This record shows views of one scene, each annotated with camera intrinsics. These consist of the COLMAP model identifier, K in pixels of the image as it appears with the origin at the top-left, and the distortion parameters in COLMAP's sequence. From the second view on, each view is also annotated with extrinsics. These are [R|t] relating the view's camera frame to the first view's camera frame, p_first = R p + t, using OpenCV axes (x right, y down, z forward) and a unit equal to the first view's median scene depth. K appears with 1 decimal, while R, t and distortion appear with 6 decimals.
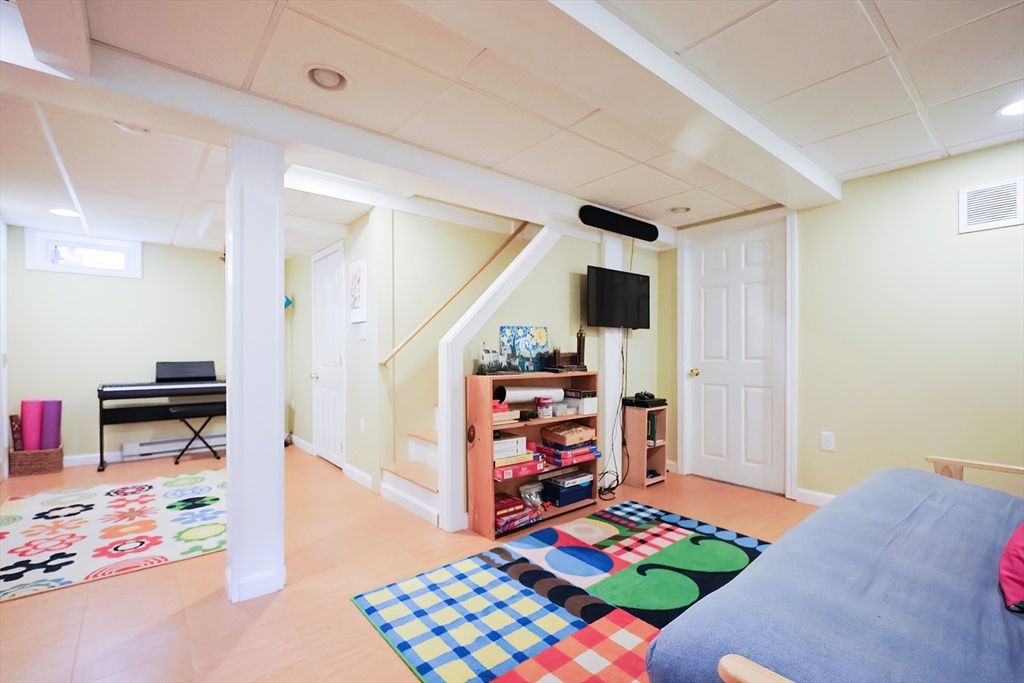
lens RADIAL K [[452.8, 0, 513.3], [0, 452.8, 355.3], [0, 0, 1]] dist [-0.001699, -0.000126]
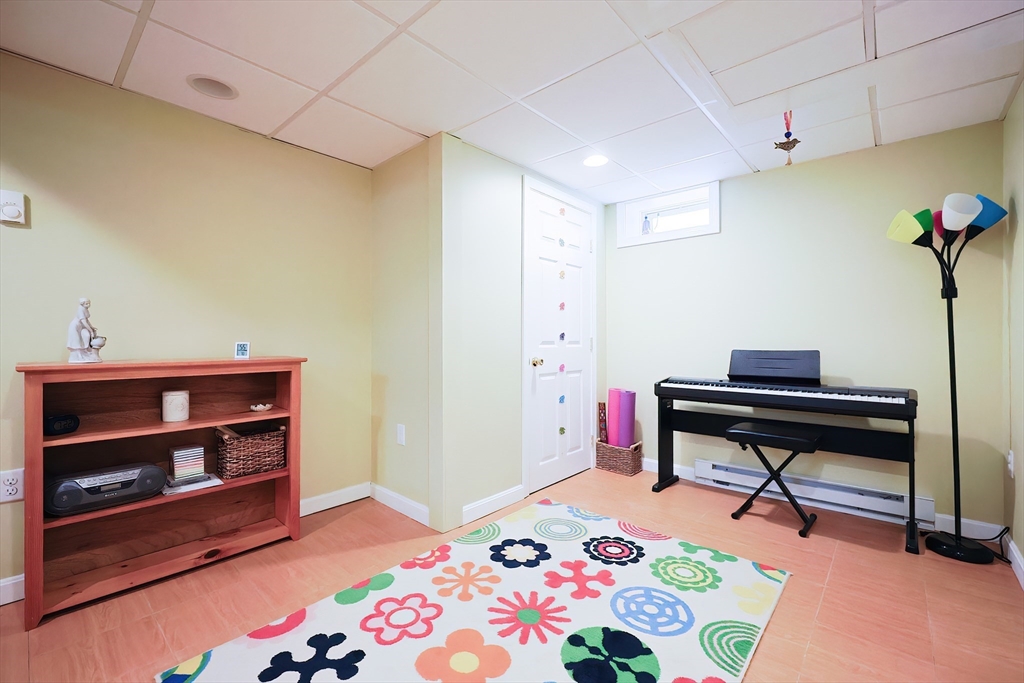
lens RADIAL K [[435.7, 0, 524.9], [0, 435.7, 342.2], [0, 0, 1]] dist [0.001731, -0.000021]
pose [[0.163419, 0.005531, -0.986541, -0.251512], [-0.009861, 0.999943, 0.003972, 0.004258], [0.986508, 0.009080, 0.163464, 0.740469]]
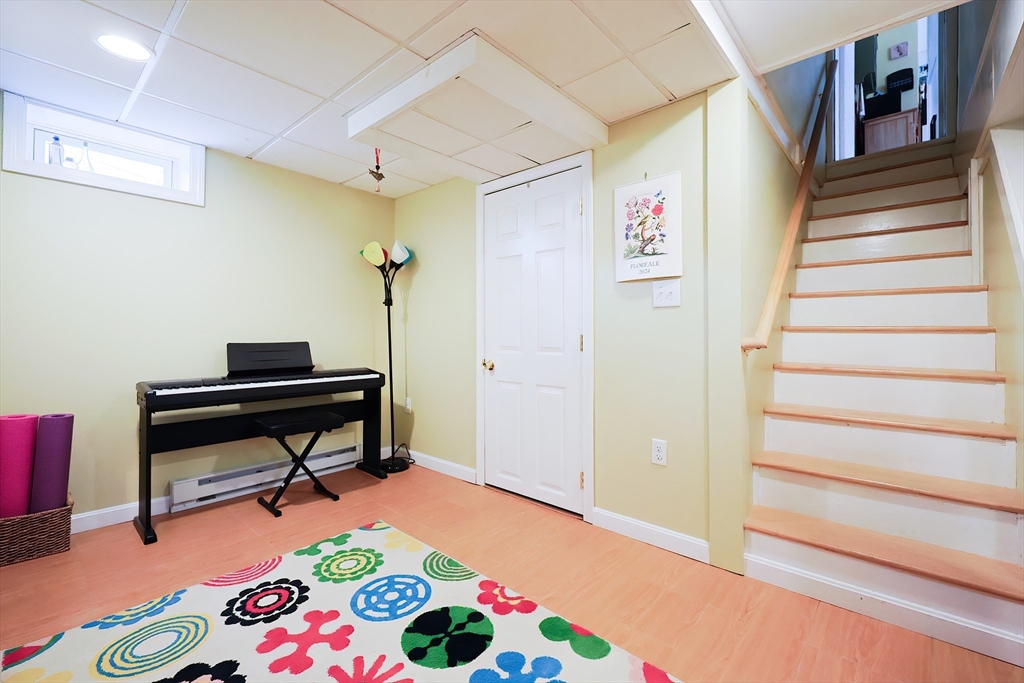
lens RADIAL K [[435.3, 0, 513.3], [0, 435.3, 329.2], [0, 0, 1]] dist [-0.002526, -0.000600]
pose [[0.989211, 0.006006, 0.146372, -0.623955], [-0.002905, 0.999767, -0.021389, 0.008630], [-0.146466, 0.020733, 0.988998, 0.459963]]
